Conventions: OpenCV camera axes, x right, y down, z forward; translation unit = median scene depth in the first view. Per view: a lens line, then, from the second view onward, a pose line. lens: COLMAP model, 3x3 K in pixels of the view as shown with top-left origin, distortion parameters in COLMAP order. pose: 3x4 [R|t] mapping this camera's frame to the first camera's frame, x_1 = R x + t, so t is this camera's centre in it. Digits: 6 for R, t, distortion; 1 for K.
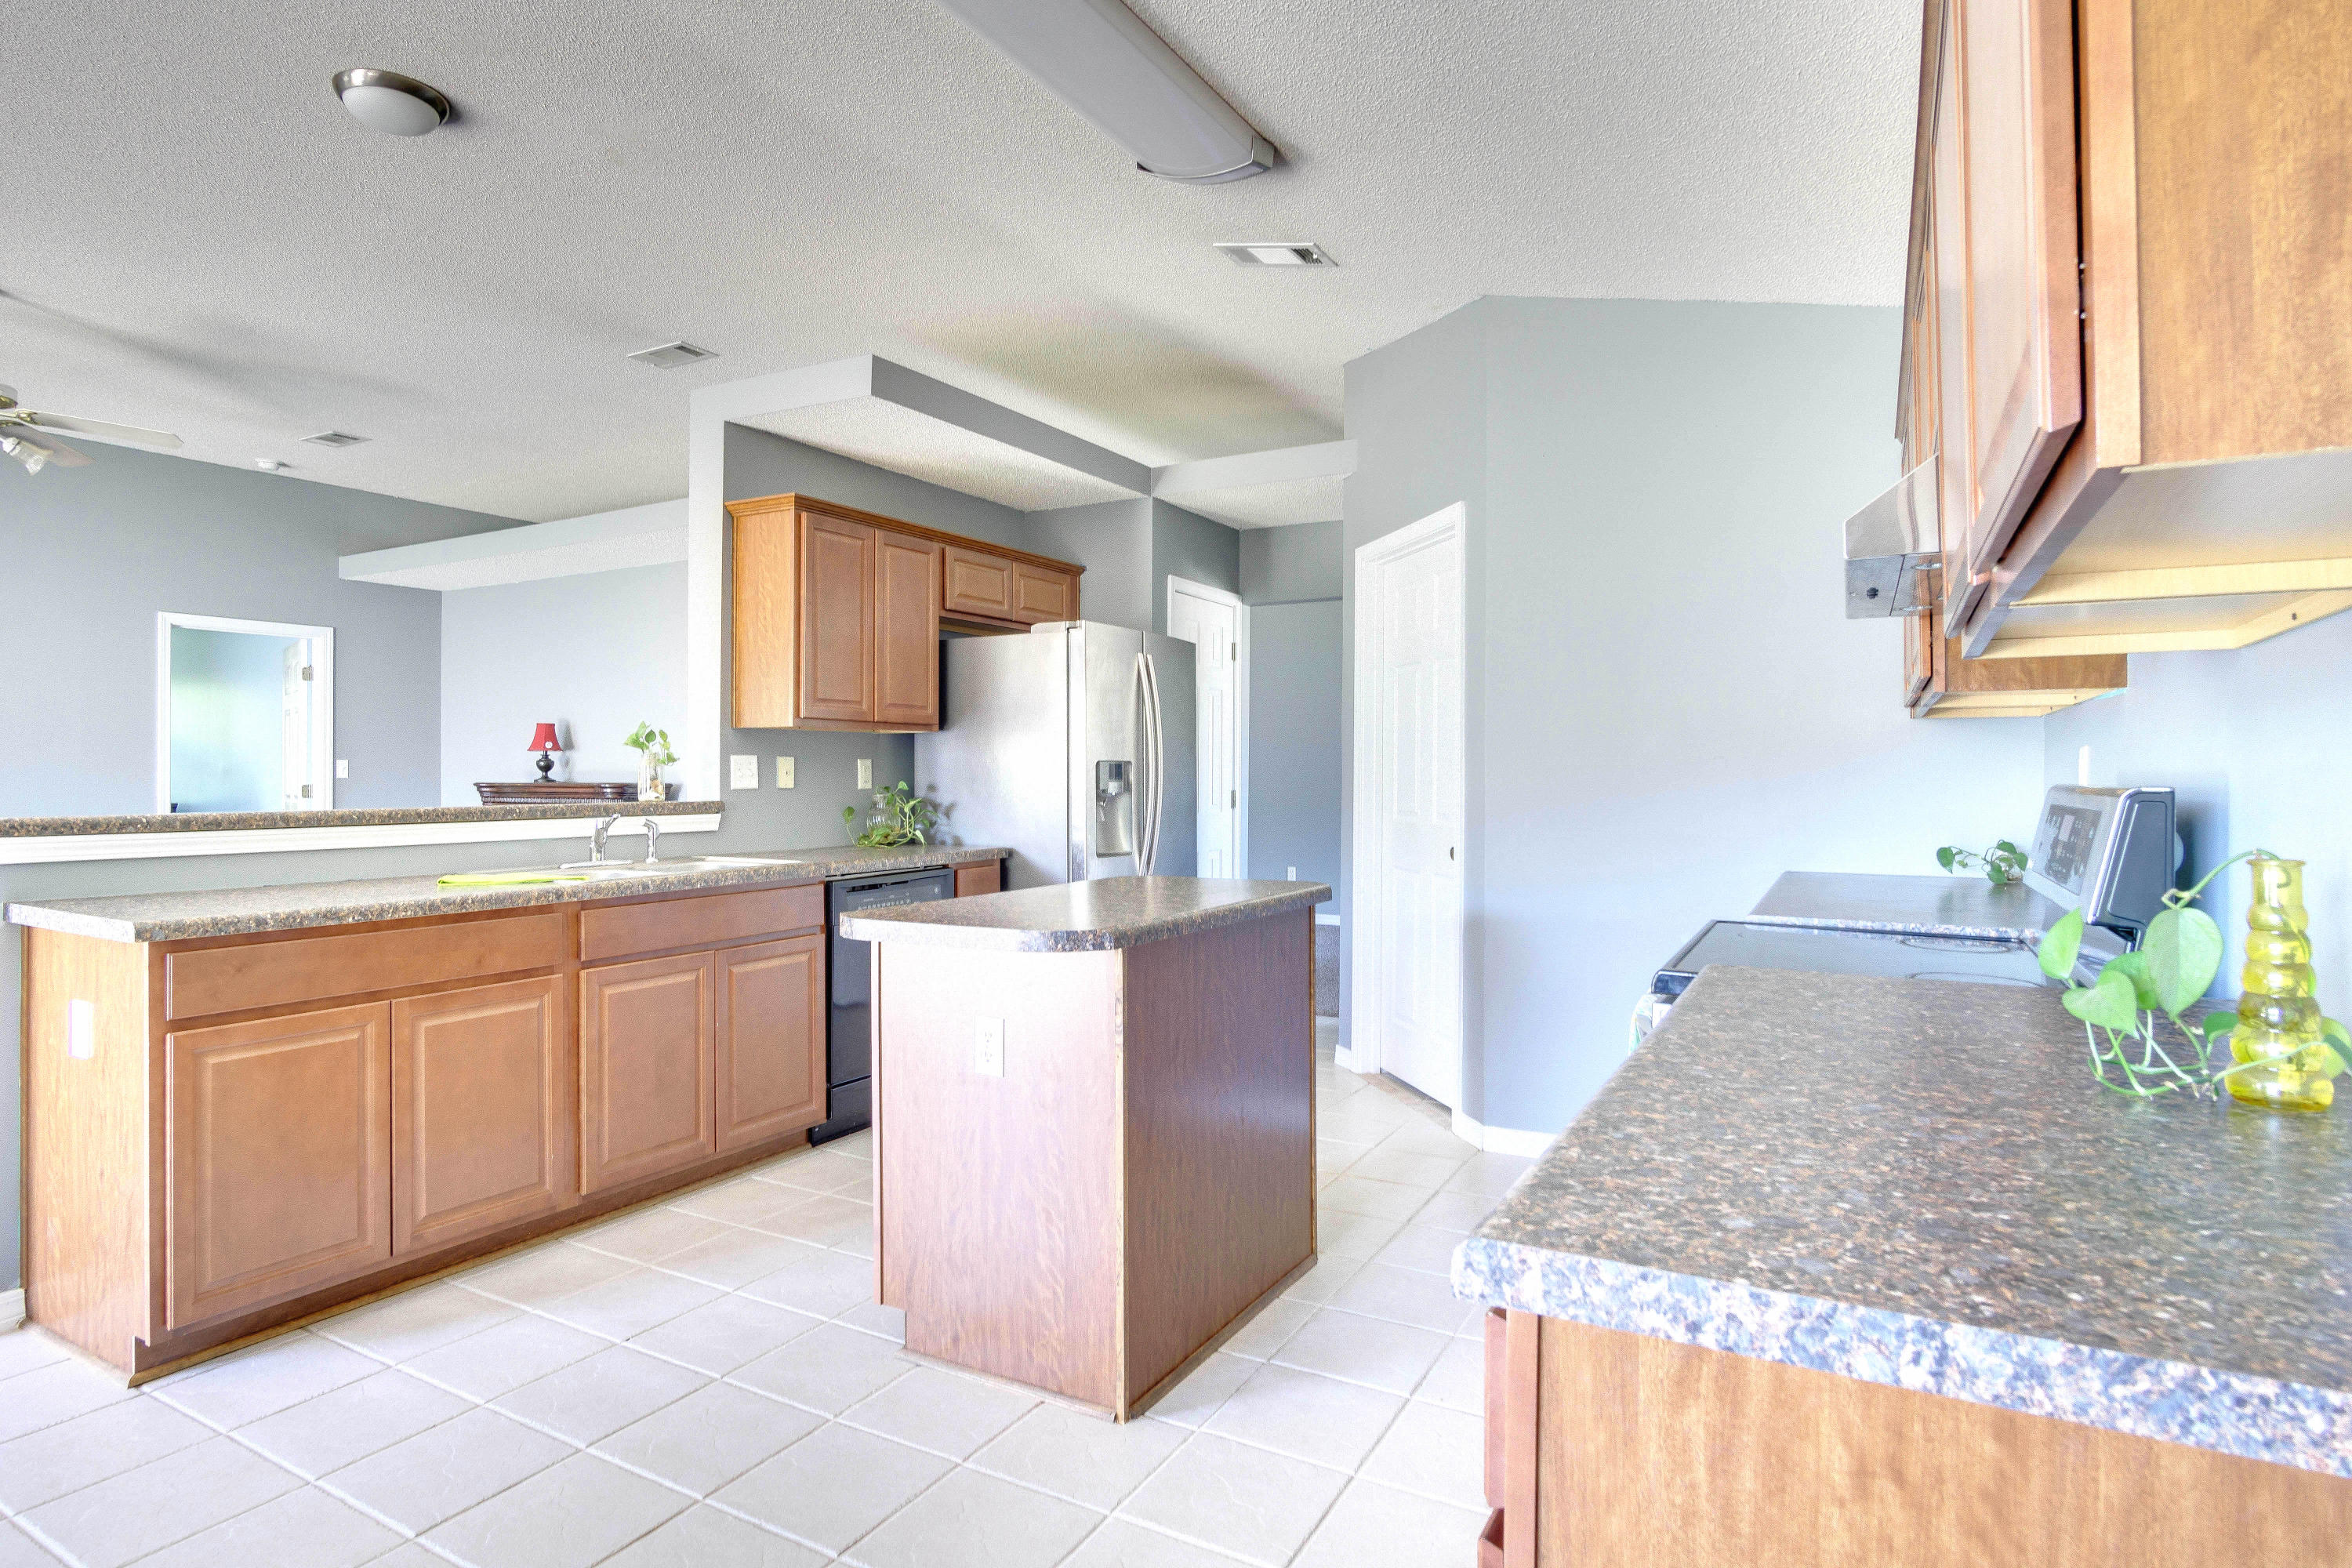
lens RADIAL K [[1262.3, 0, 1162.4], [0, 1262.3, 763.7], [0, 0, 1]] dist [-0.031124, 0.002148]
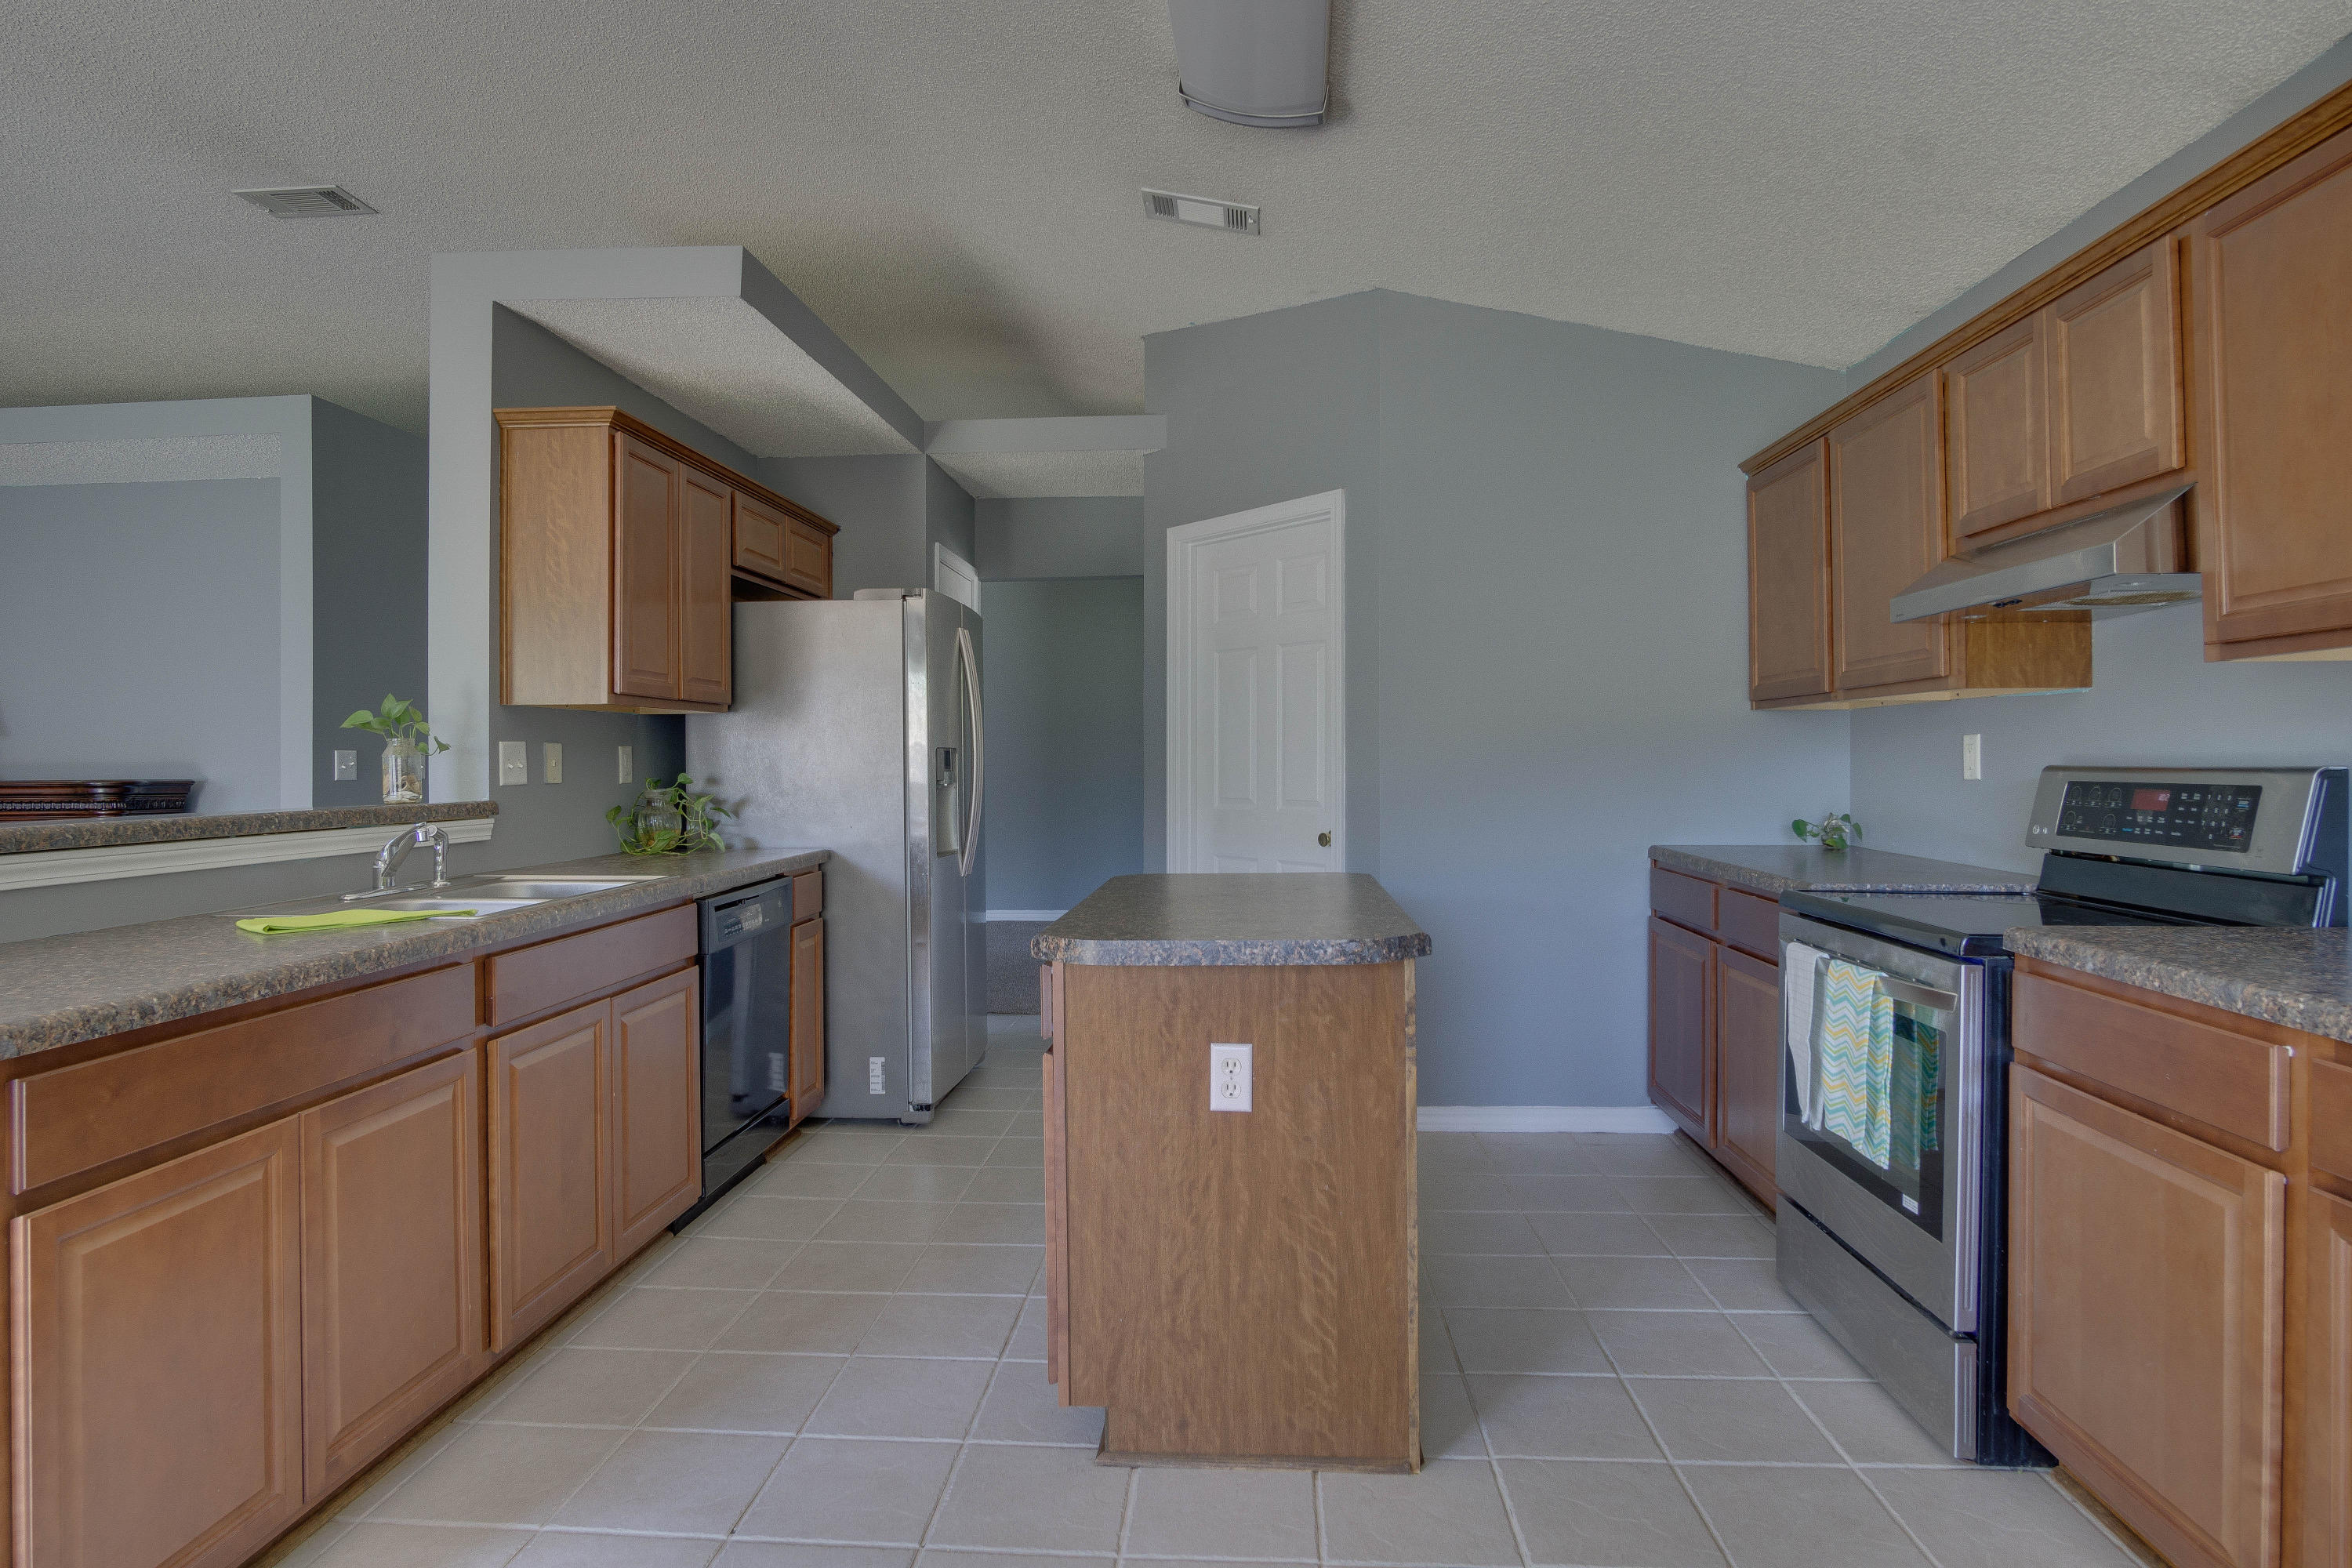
lens RADIAL K [[1279.6, 0, 1180.4], [0, 1279.6, 754.2], [0, 0, 1]] dist [-0.029405, 0.002487]
pose [[0.900215, -0.003047, 0.435436, -0.311432], [0.002391, 0.999995, 0.002054, 0.000648], [-0.435440, -0.000808, 0.900218, 0.129497]]
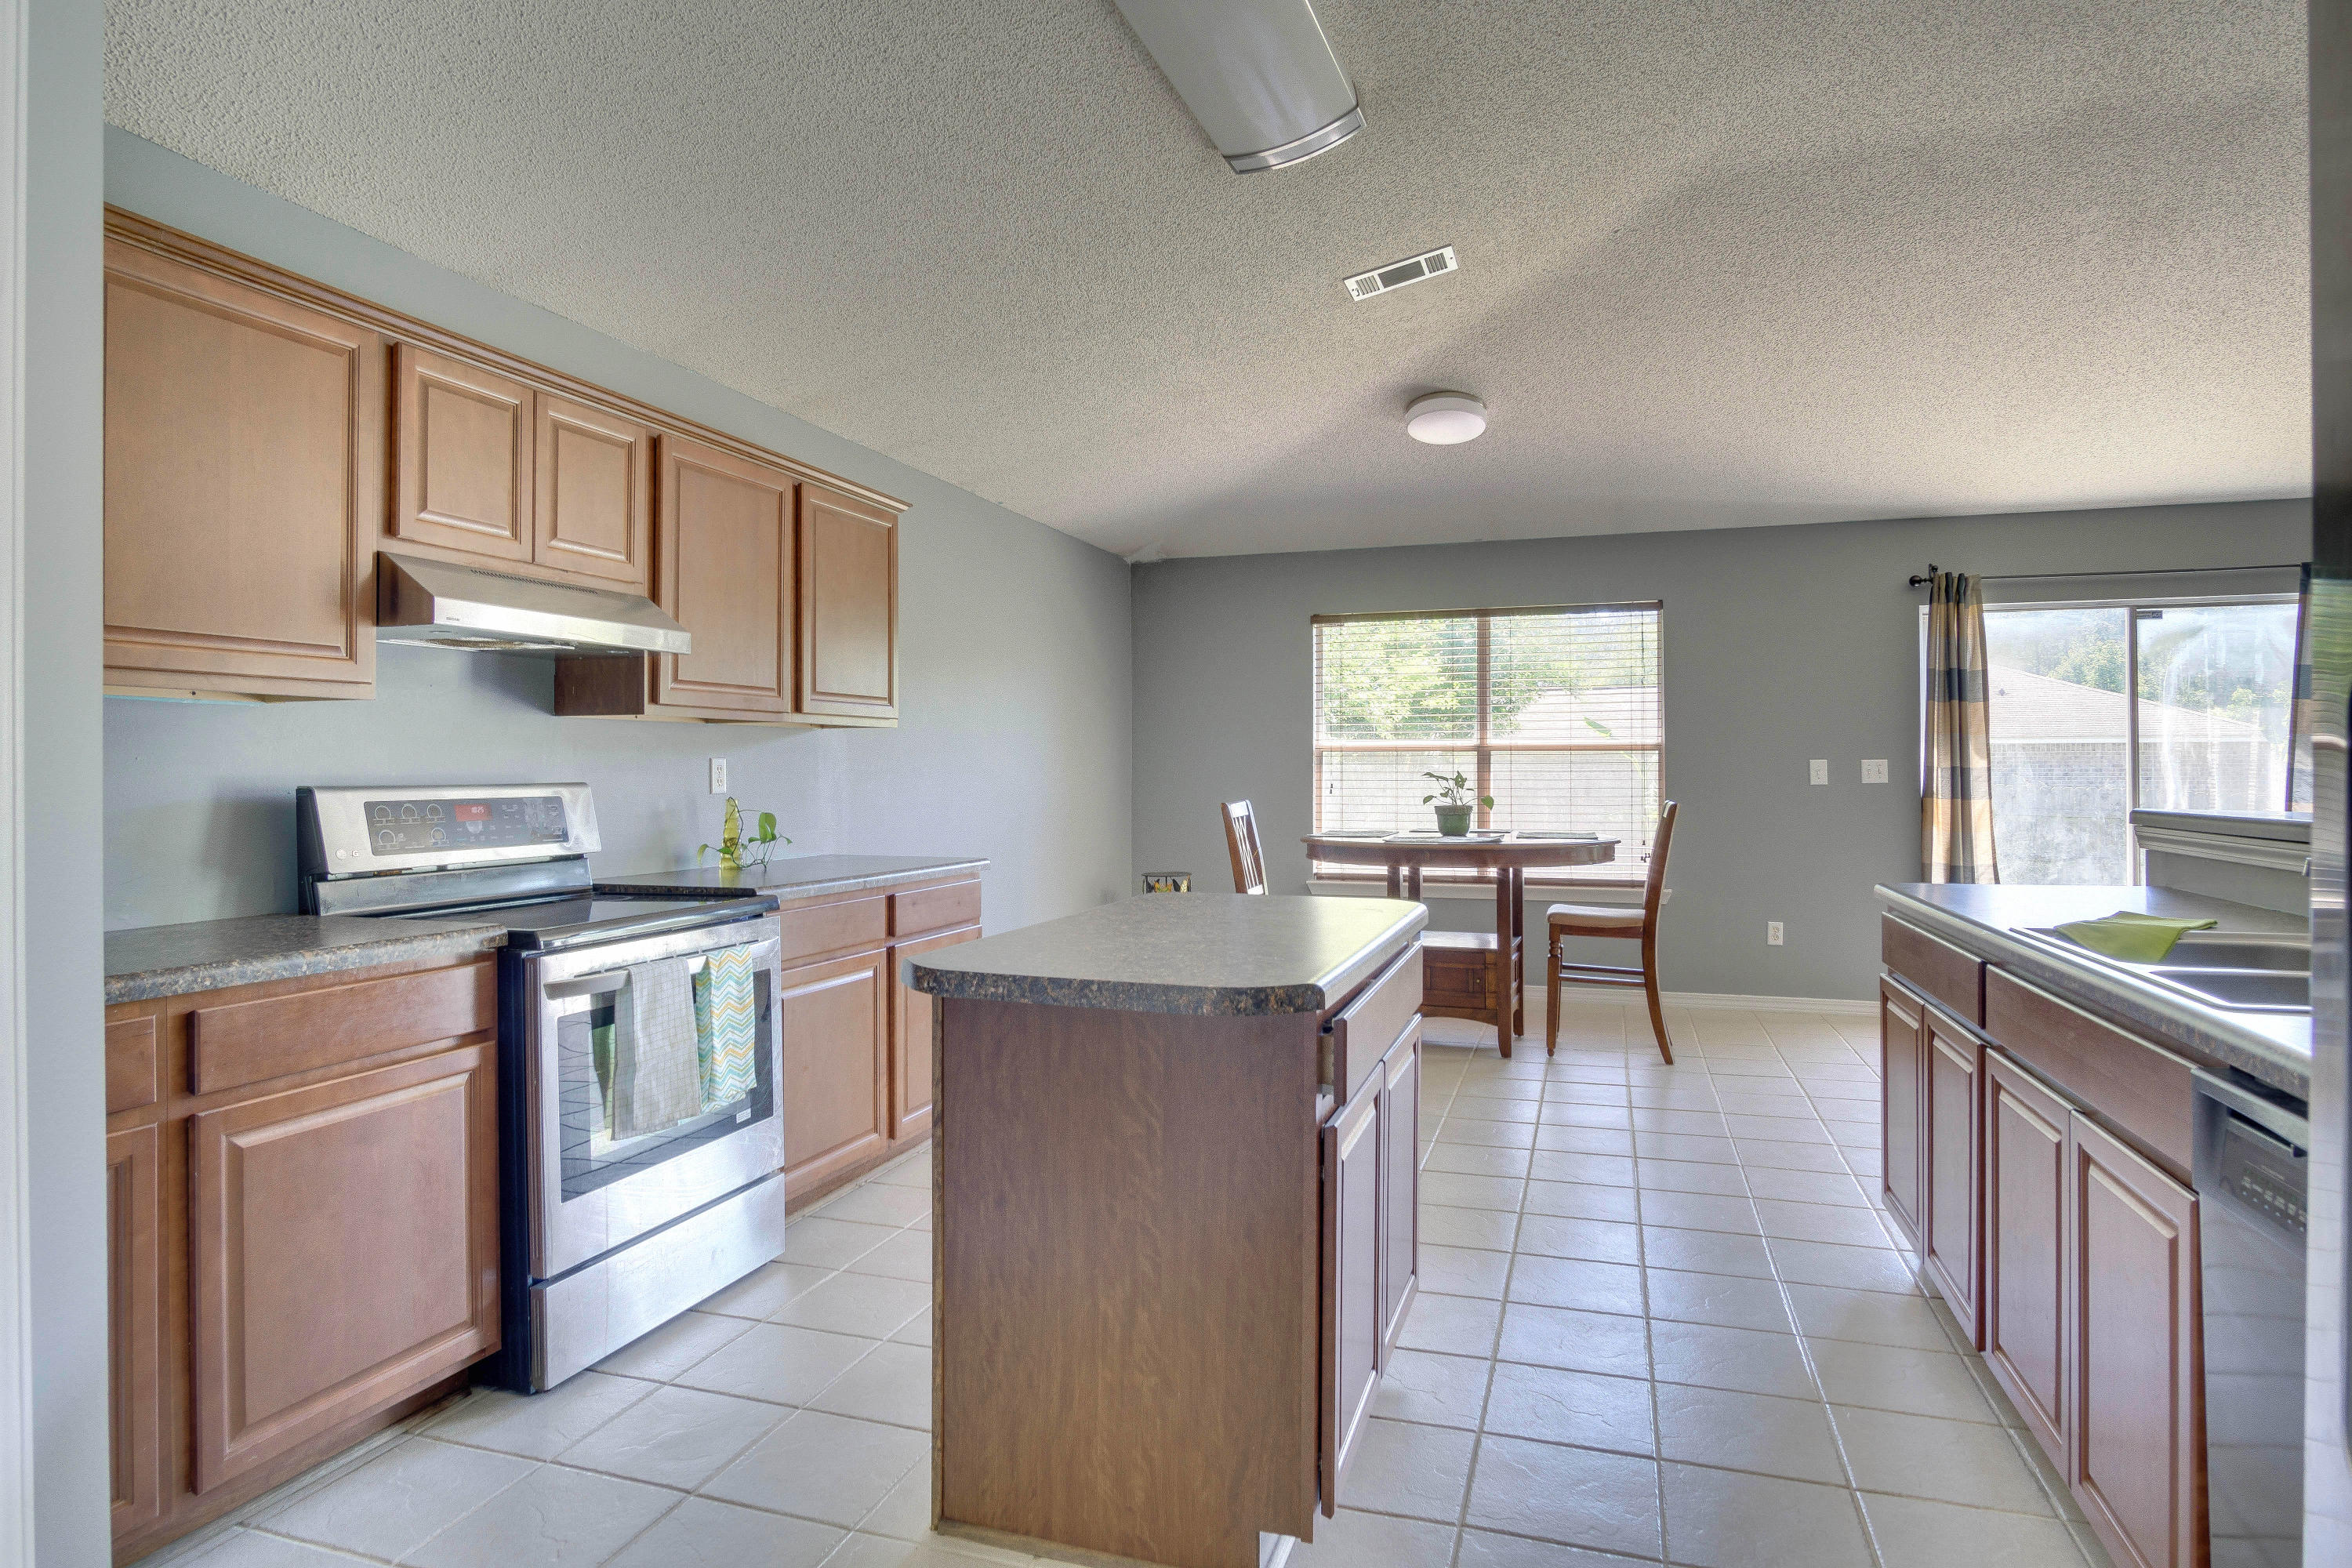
lens RADIAL K [[1262.3, 0, 1162.4], [0, 1262.3, 763.7], [0, 0, 1]] dist [-0.031124, 0.002148]
pose [[-0.983550, 0.002086, -0.180622, 0.084598], [0.004853, 0.999878, -0.014880, 0.009815], [0.180569, -0.015512, -0.983440, 1.170685]]
